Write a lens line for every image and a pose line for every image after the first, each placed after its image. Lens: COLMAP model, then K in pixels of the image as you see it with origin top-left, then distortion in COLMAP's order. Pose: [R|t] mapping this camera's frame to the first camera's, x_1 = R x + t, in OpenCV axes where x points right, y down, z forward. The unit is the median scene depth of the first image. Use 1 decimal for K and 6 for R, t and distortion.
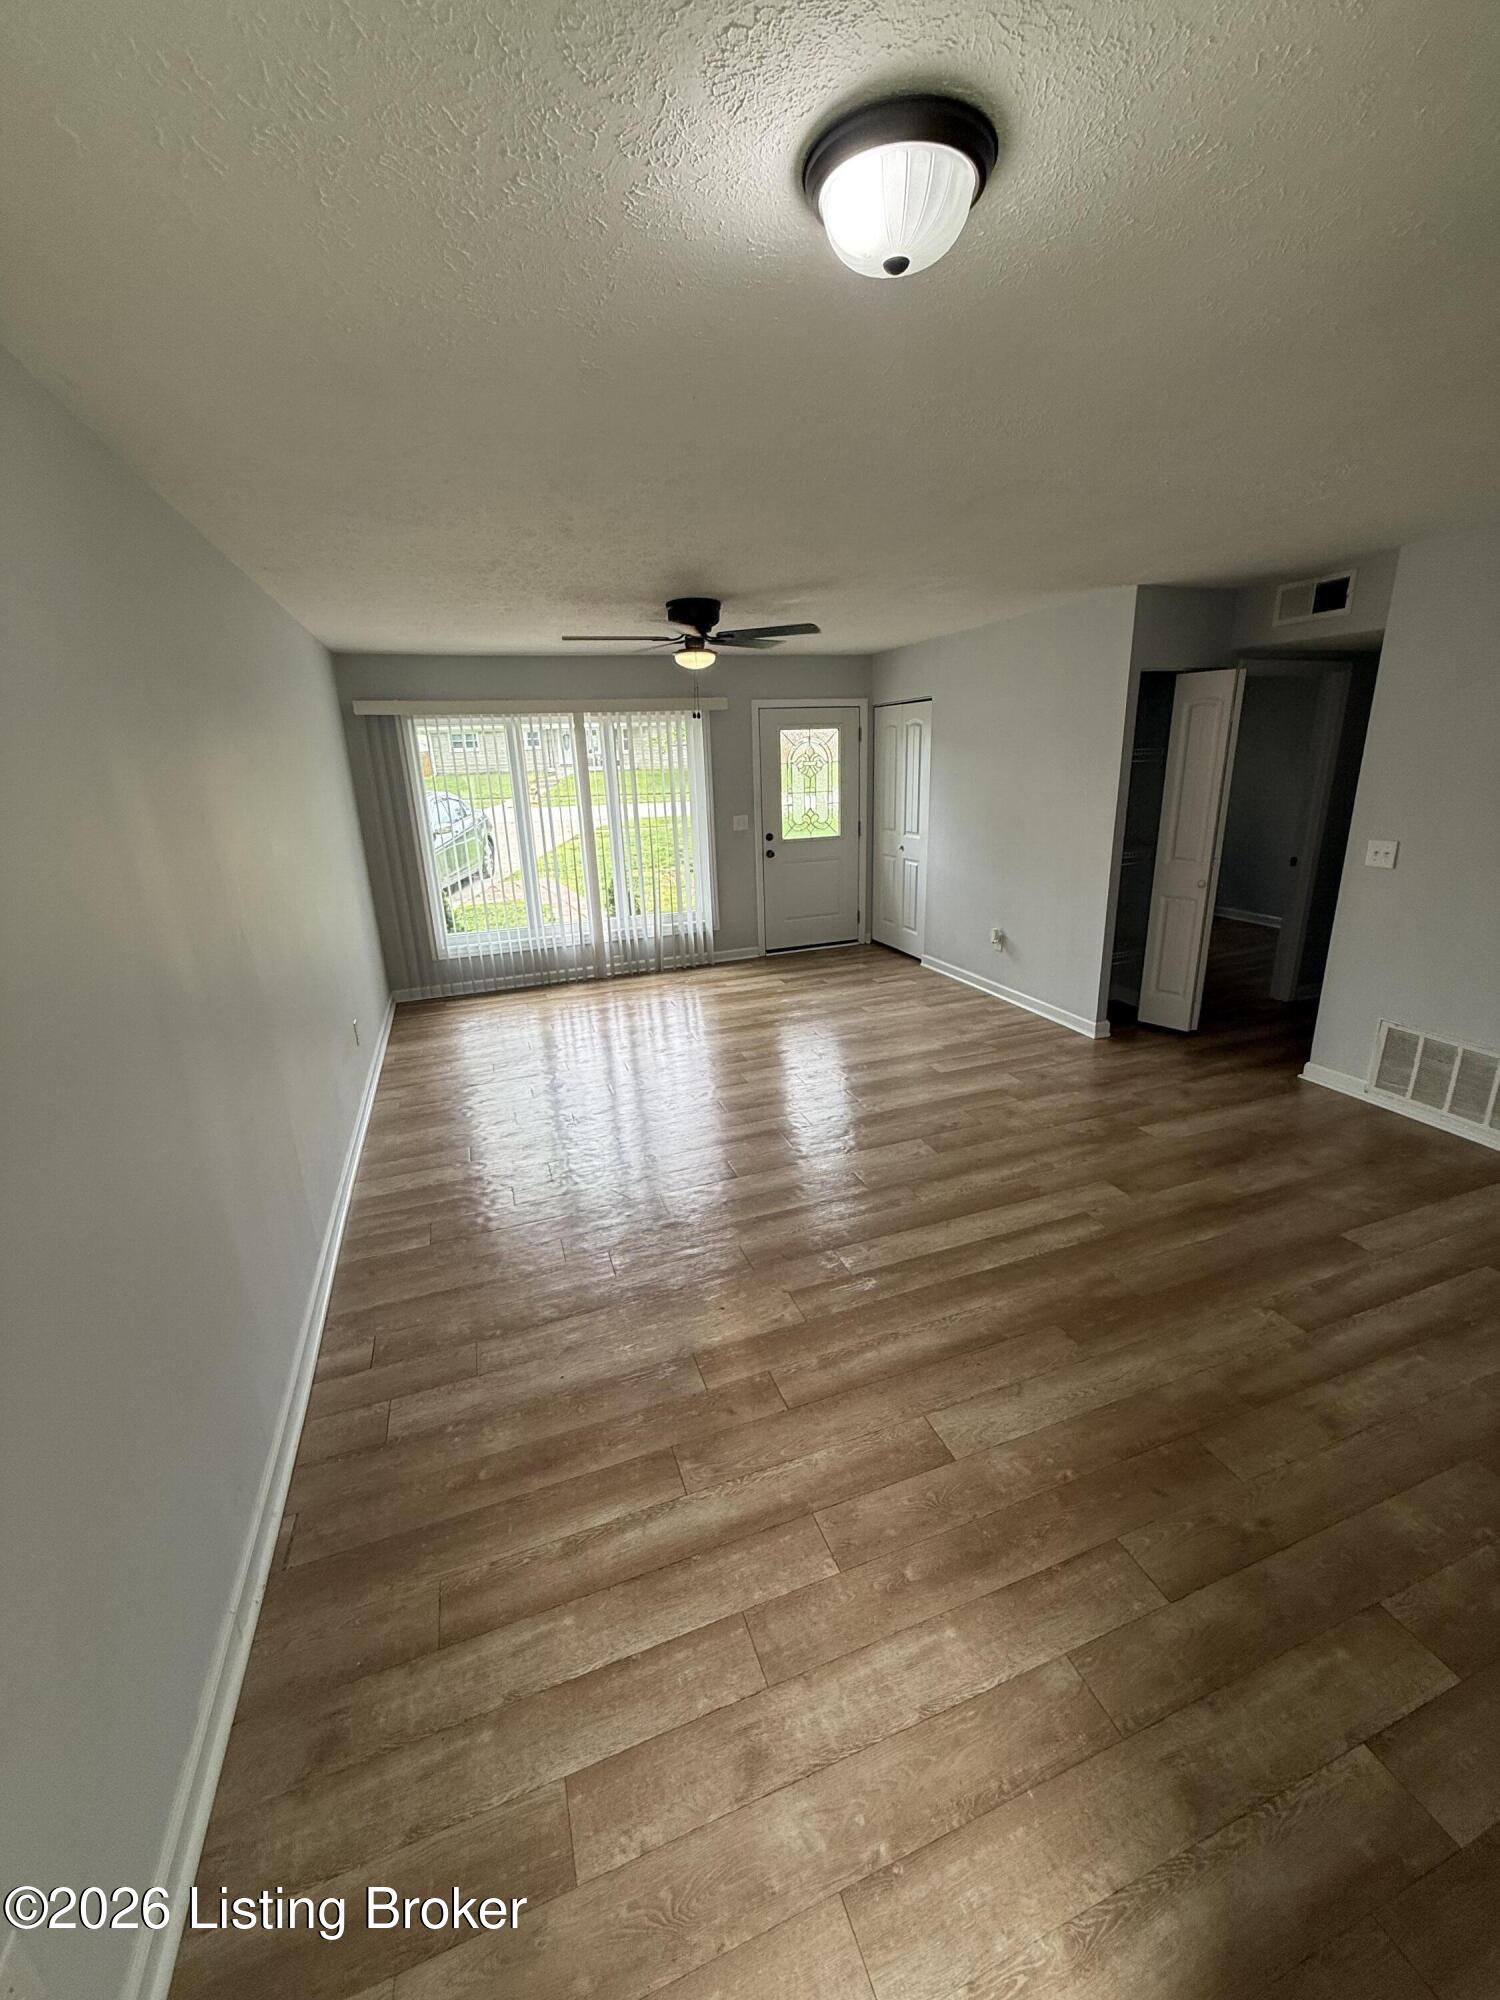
lens RADIAL K [[788.0, 0, 741.5], [0, 788.0, 1005.1], [0, 0, 1]] dist [0.004252, 0.000162]
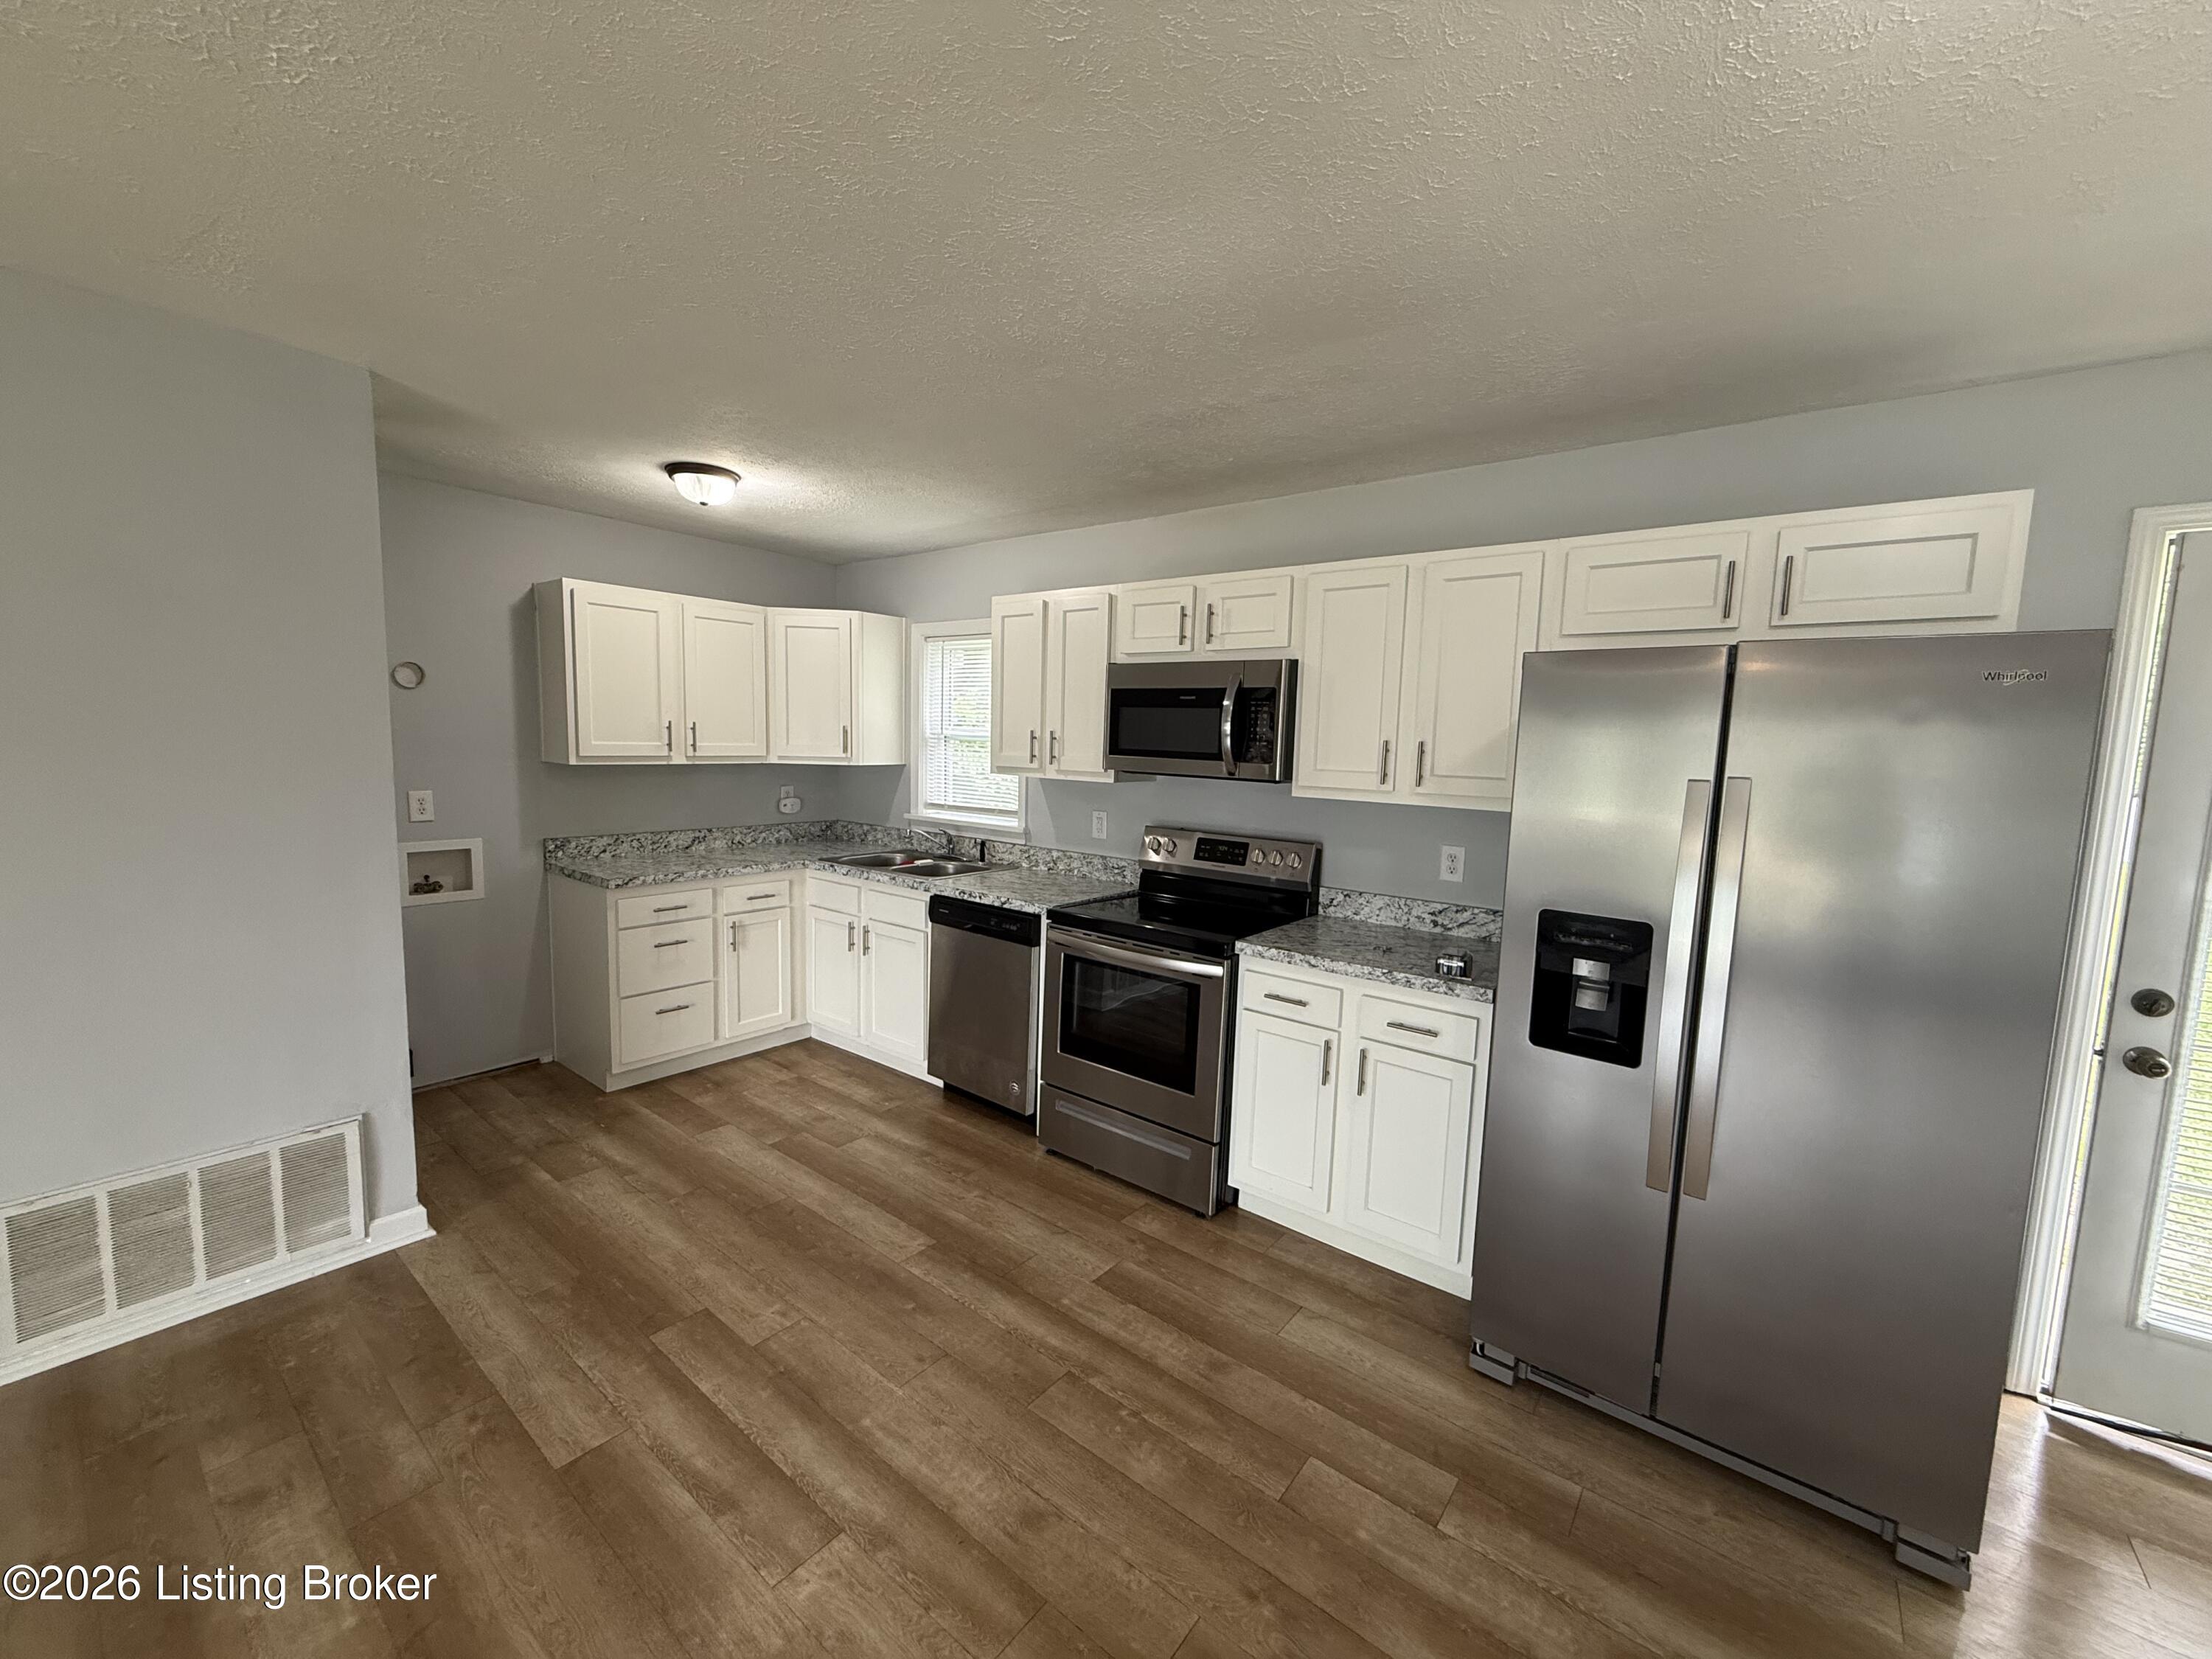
lens RADIAL K [[871.5, 0, 1108.5], [0, 871.5, 833.0], [0, 0, 1]] dist [0.004252, 0.000162]
pose [[-0.538487, -0.080665, 0.838764, 0.027221], [0.240901, 0.939124, 0.244976, -0.161488], [-0.807464, 0.333975, -0.486273, 0.640089]]
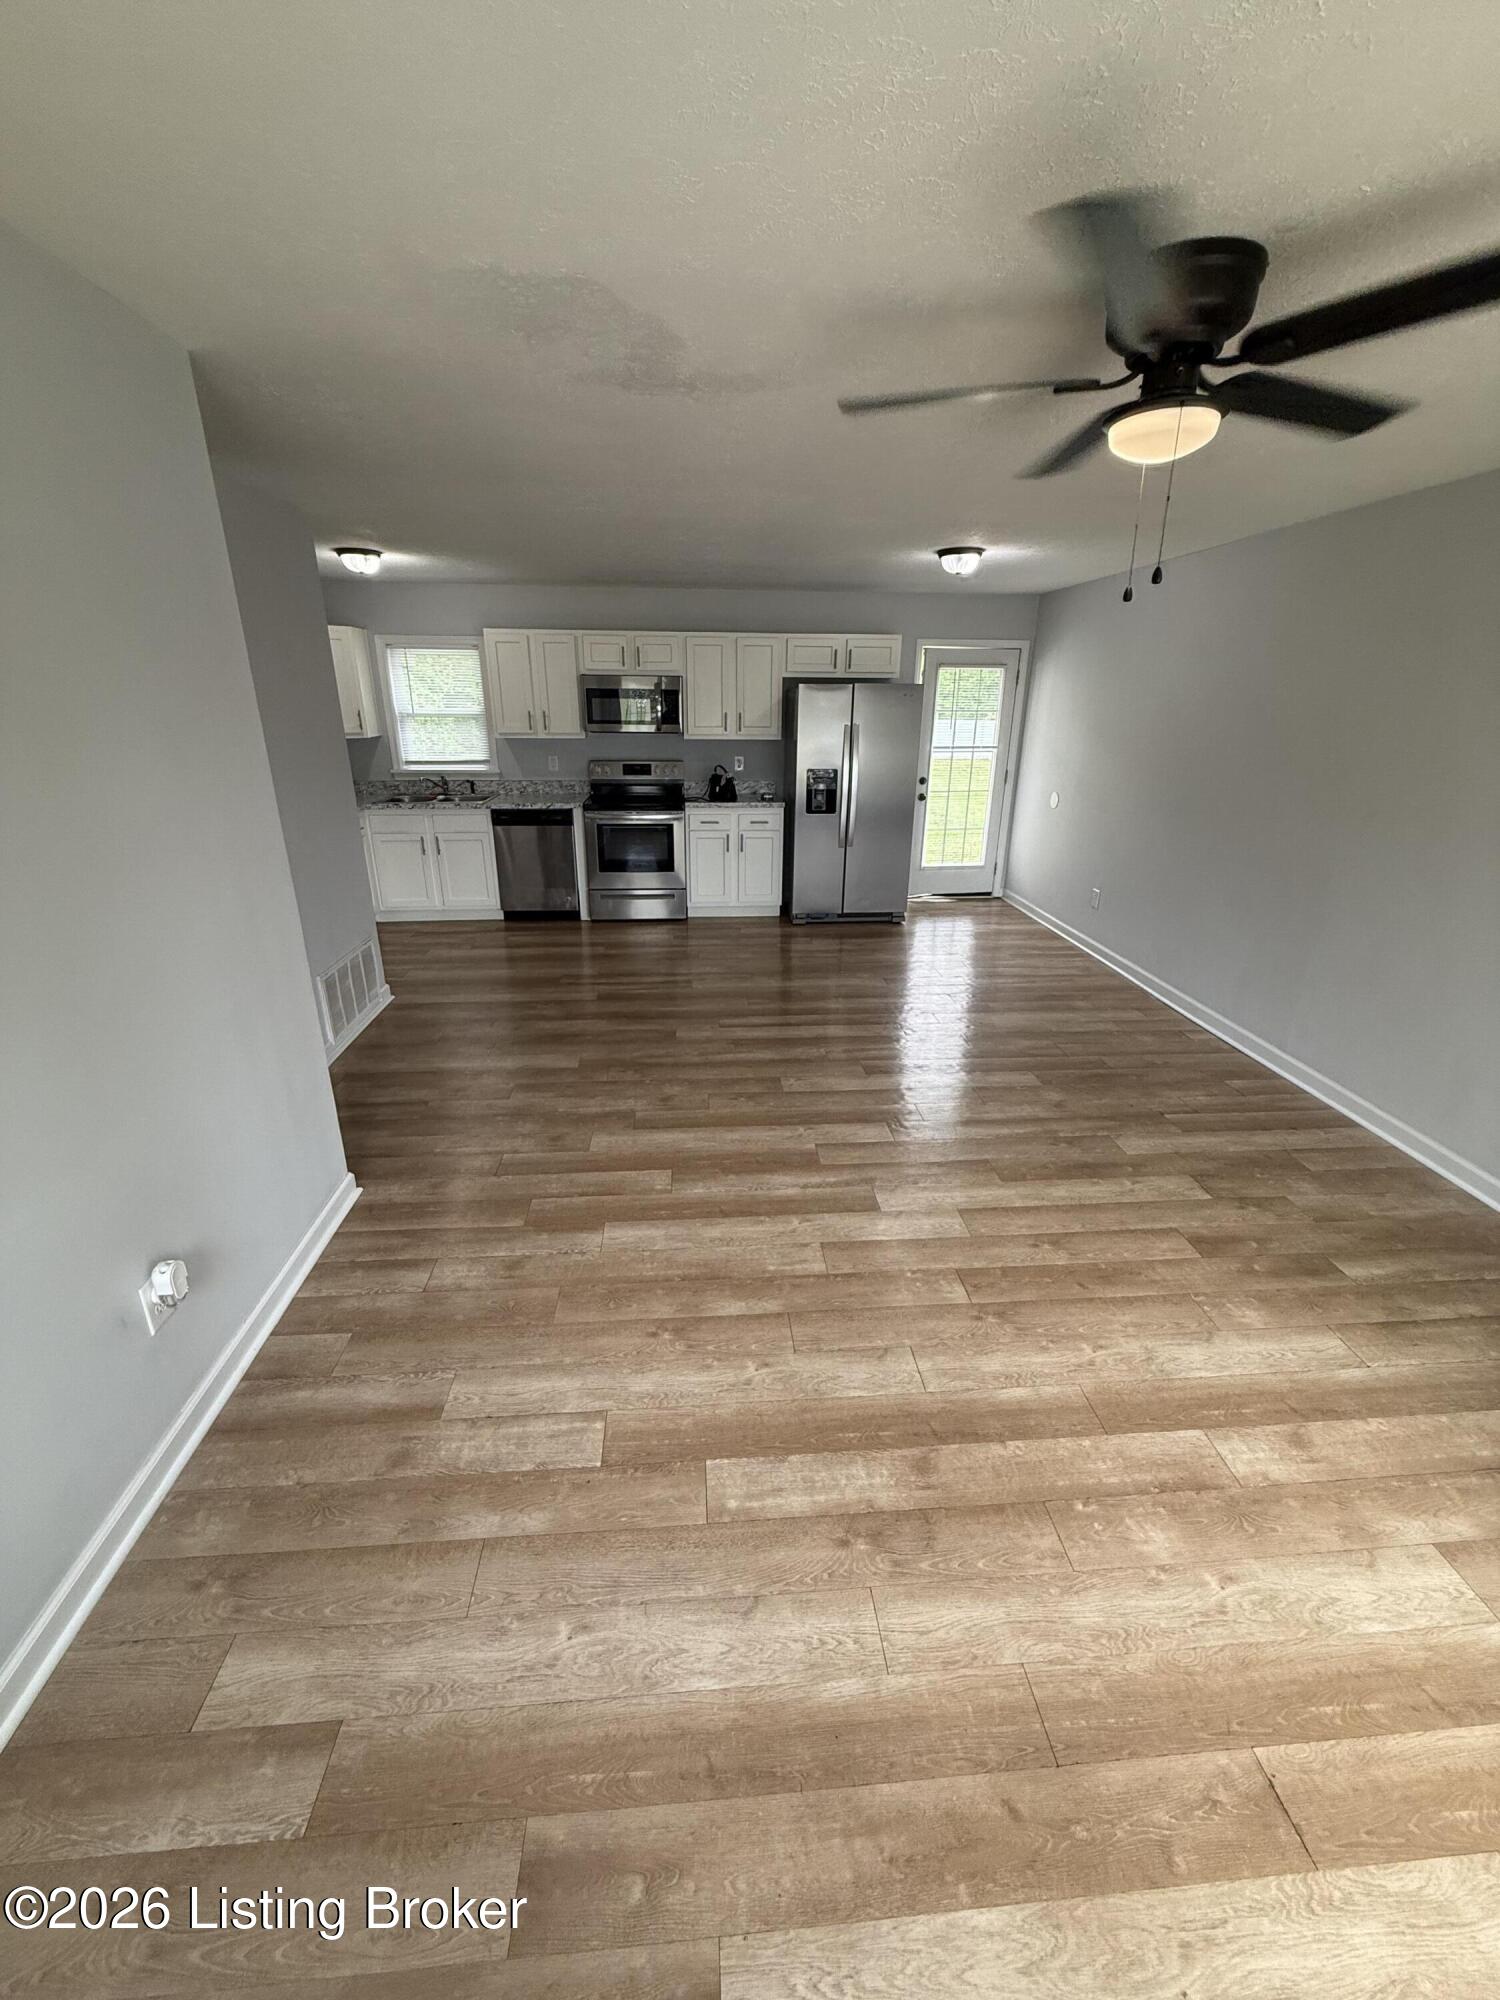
lens RADIAL K [[788.0, 0, 730.5], [0, 788.0, 994.4], [0, 0, 1]] dist [0.004252, 0.000162]
pose [[-0.961672, -0.076181, 0.263408, 0.037092], [0.102987, 0.789951, 0.604460, -0.544234], [-0.254128, 0.608420, -0.751827, 1.707840]]
